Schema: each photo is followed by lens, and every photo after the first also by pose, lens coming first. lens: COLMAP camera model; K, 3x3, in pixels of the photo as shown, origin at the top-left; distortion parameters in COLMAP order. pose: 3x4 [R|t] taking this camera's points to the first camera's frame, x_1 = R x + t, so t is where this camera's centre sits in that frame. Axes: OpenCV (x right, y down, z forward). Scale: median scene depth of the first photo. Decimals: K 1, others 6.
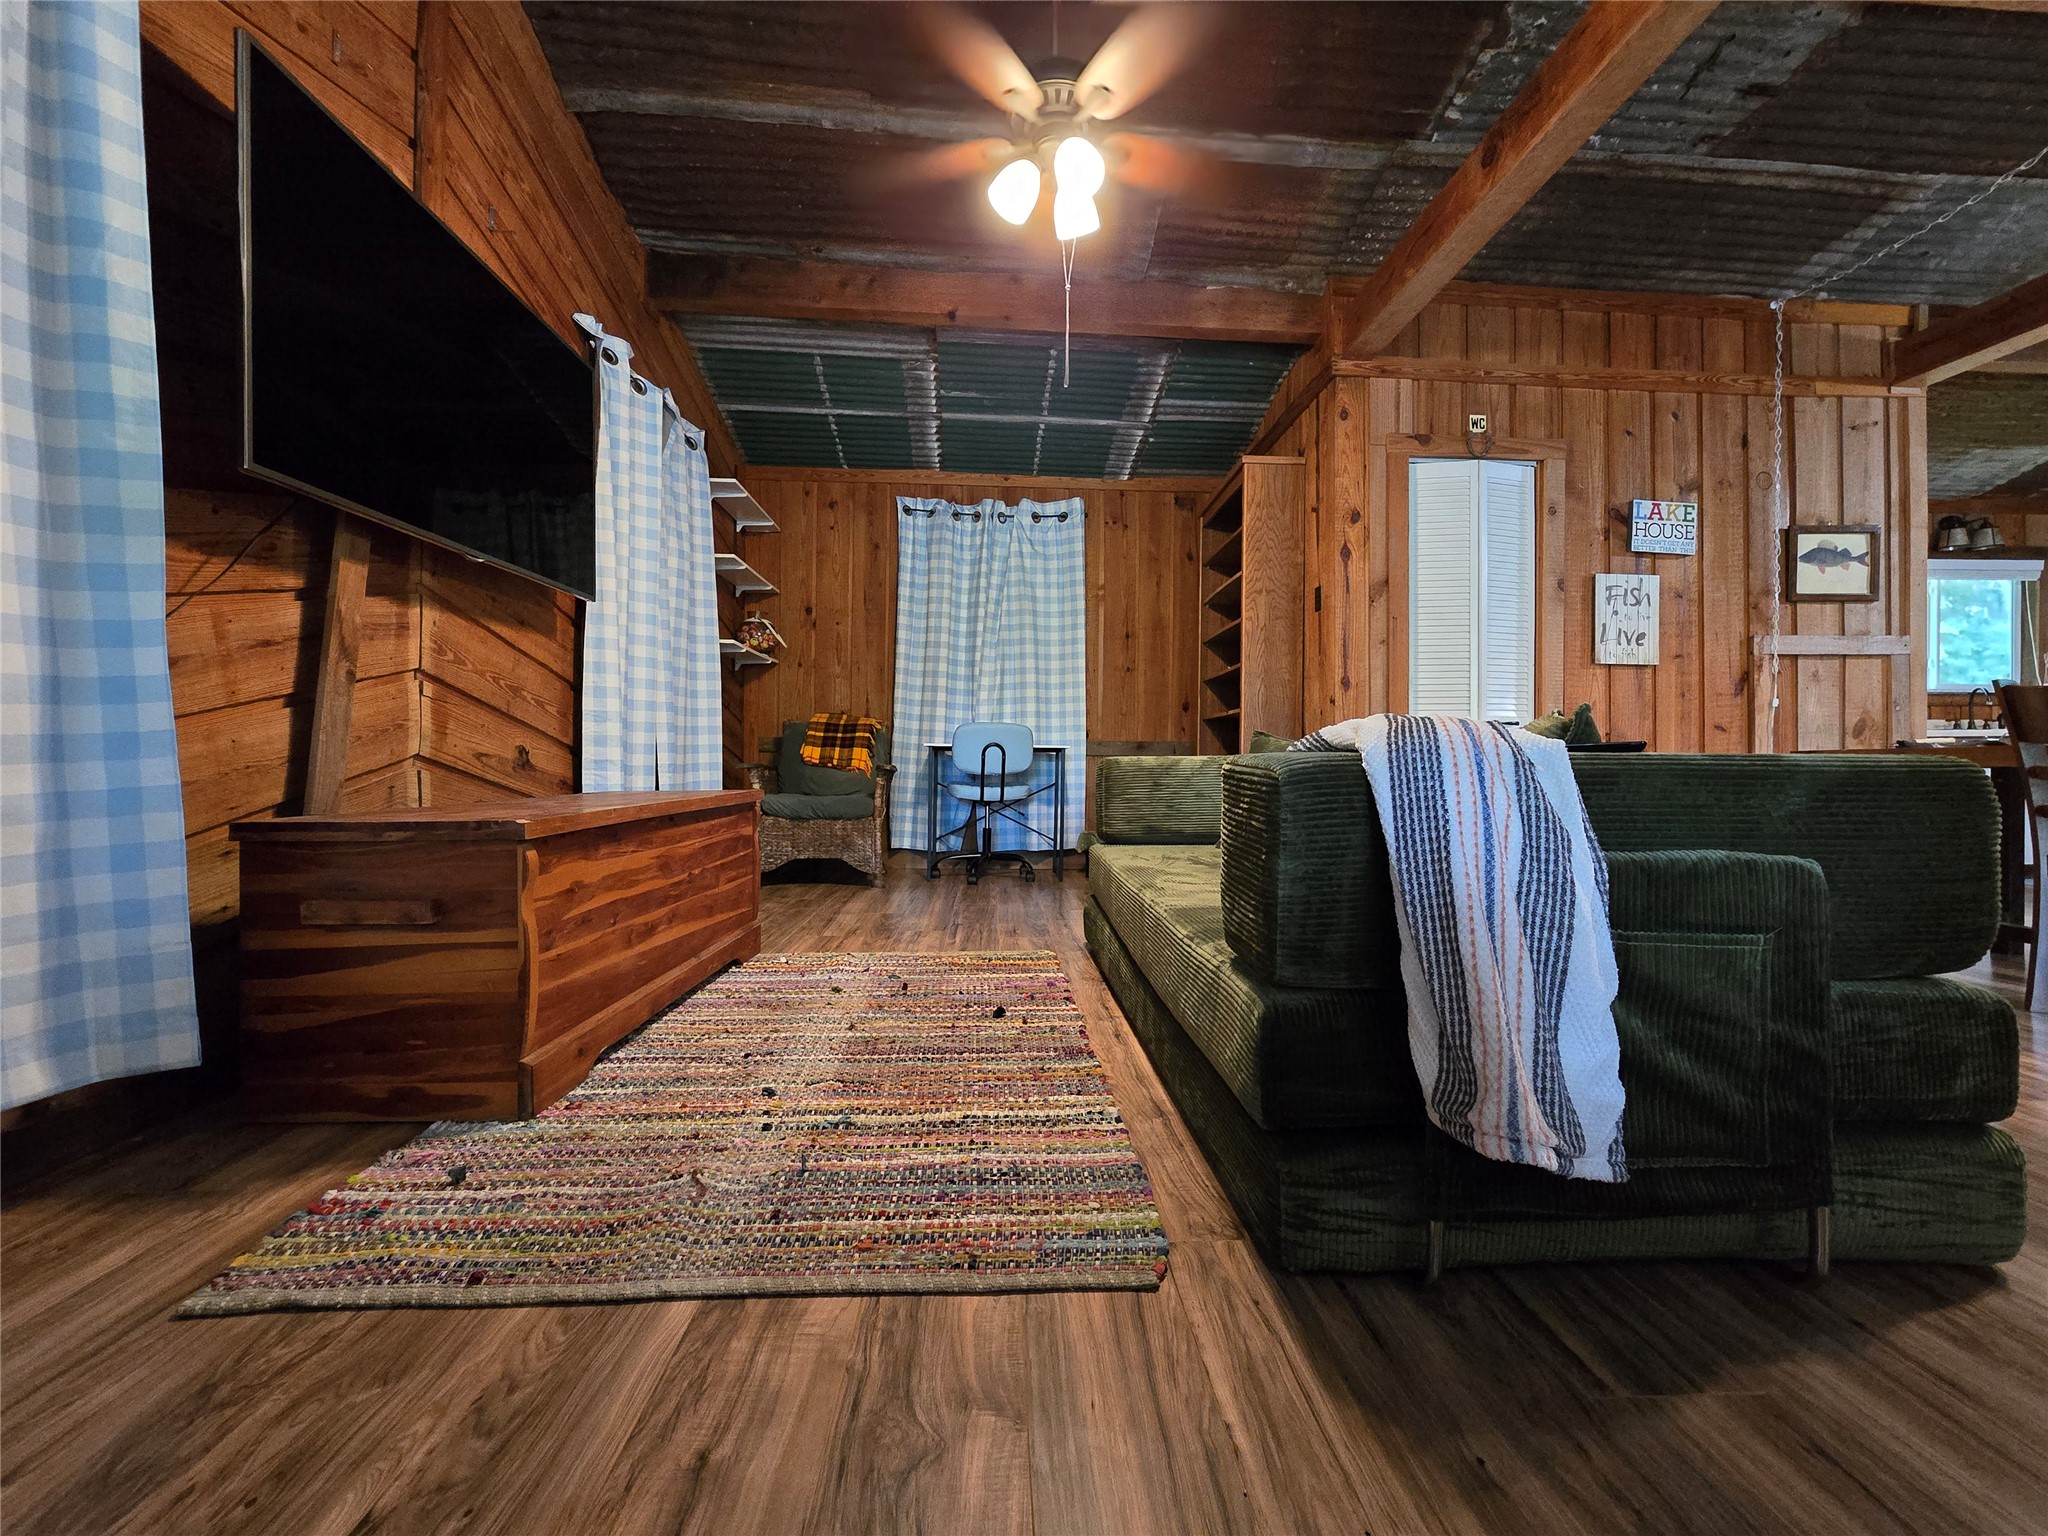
lens RADIAL K [[841.6, 0, 1032.2], [0, 841.6, 757.6], [0, 0, 1]] dist [-0.001779, -0.000082]
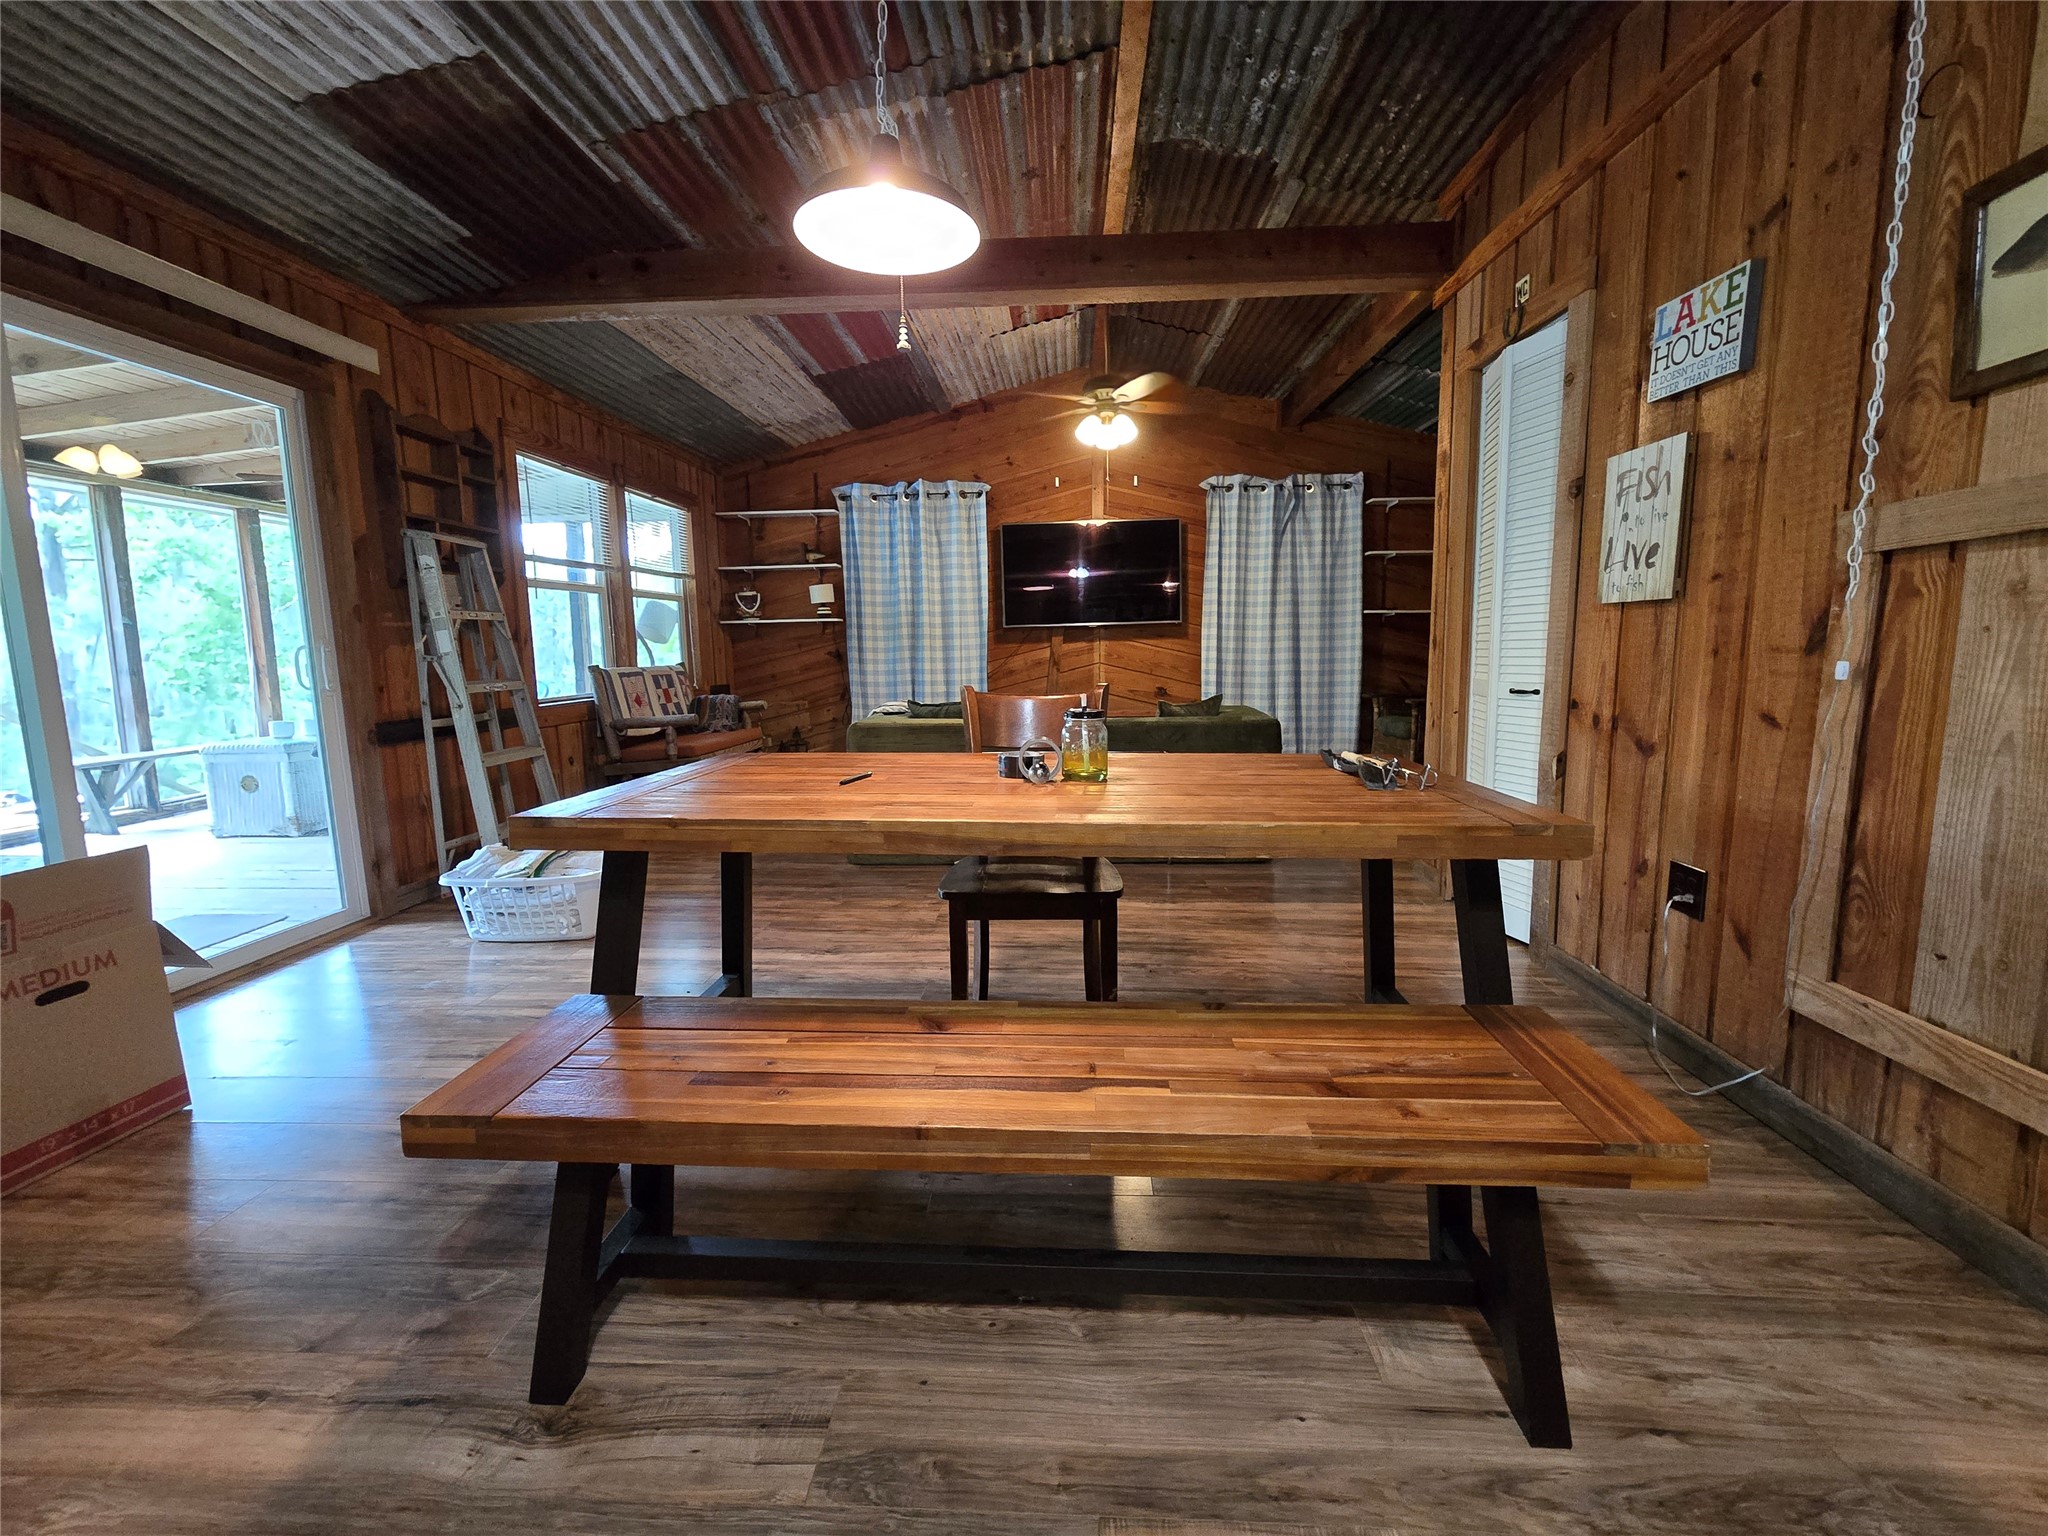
lens RADIAL K [[841.6, 0, 1039.0], [0, 841.6, 754.8], [0, 0, 1]] dist [-0.001779, -0.000082]
pose [[-0.095281, 0.118728, -0.988345, 1.348978], [0.017023, 0.992911, 0.117636, -0.079536], [0.995305, -0.005616, -0.096627, 0.632021]]
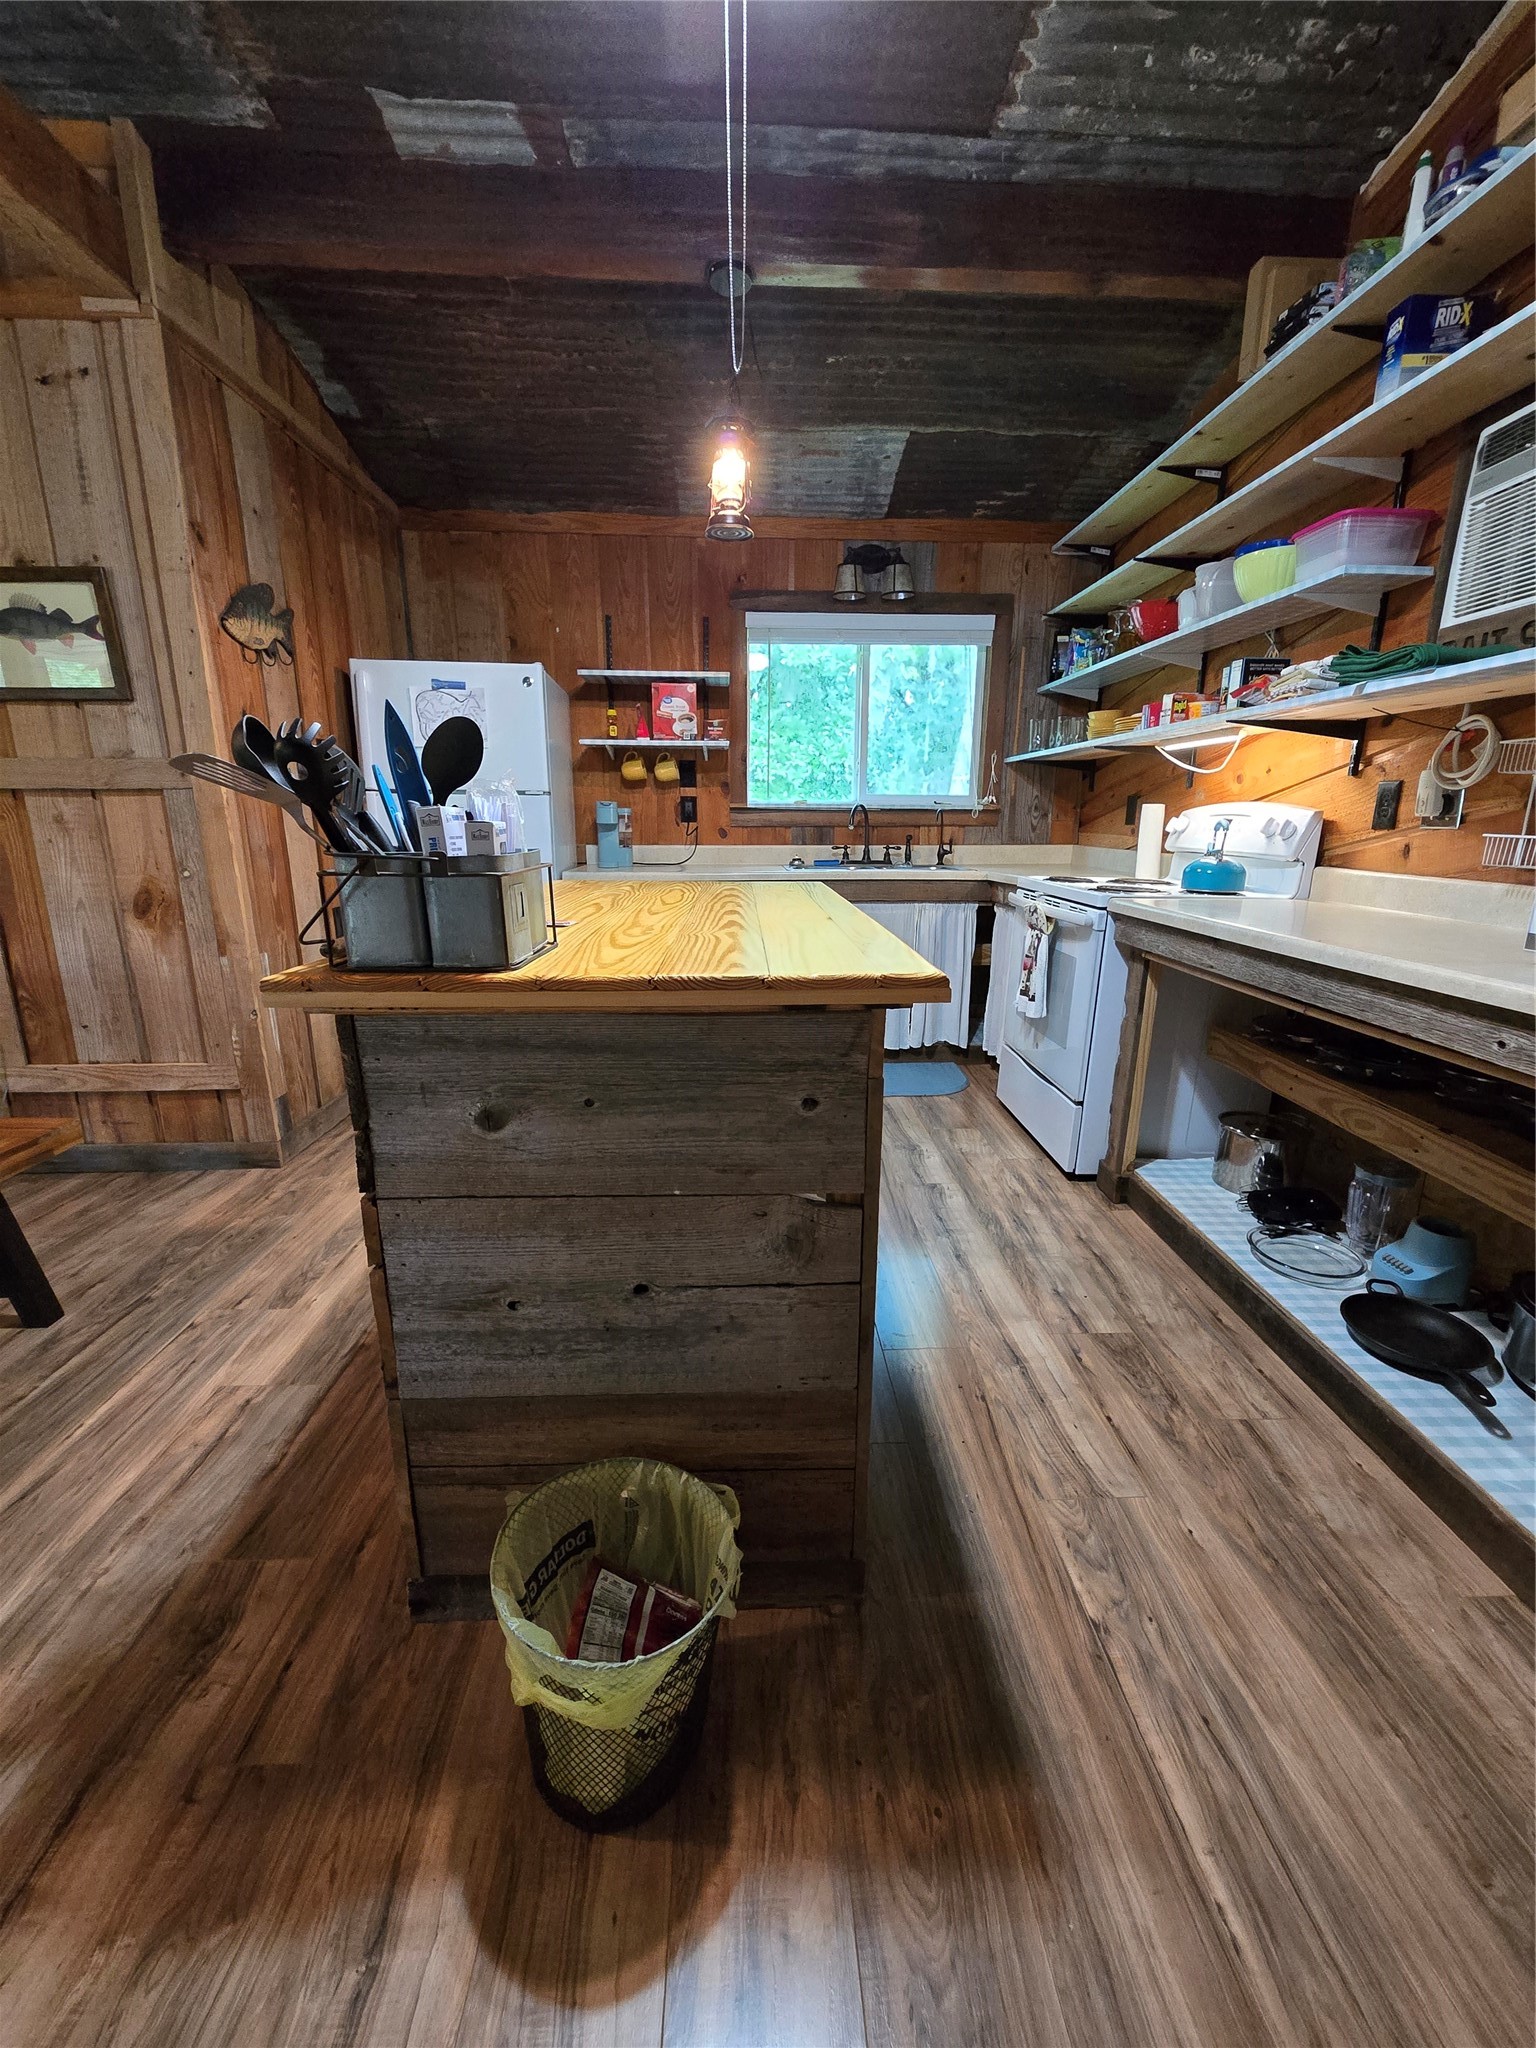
lens RADIAL K [[841.6, 0, 779.3], [0, 841.6, 1032.9], [0, 0, 1]] dist [-0.001779, -0.000082]
pose [[0.999981, 0.005942, 0.001369, 1.513913], [-0.006094, 0.966643, 0.256054, -0.111302], [0.000198, -0.256058, 0.966662, 0.331268]]
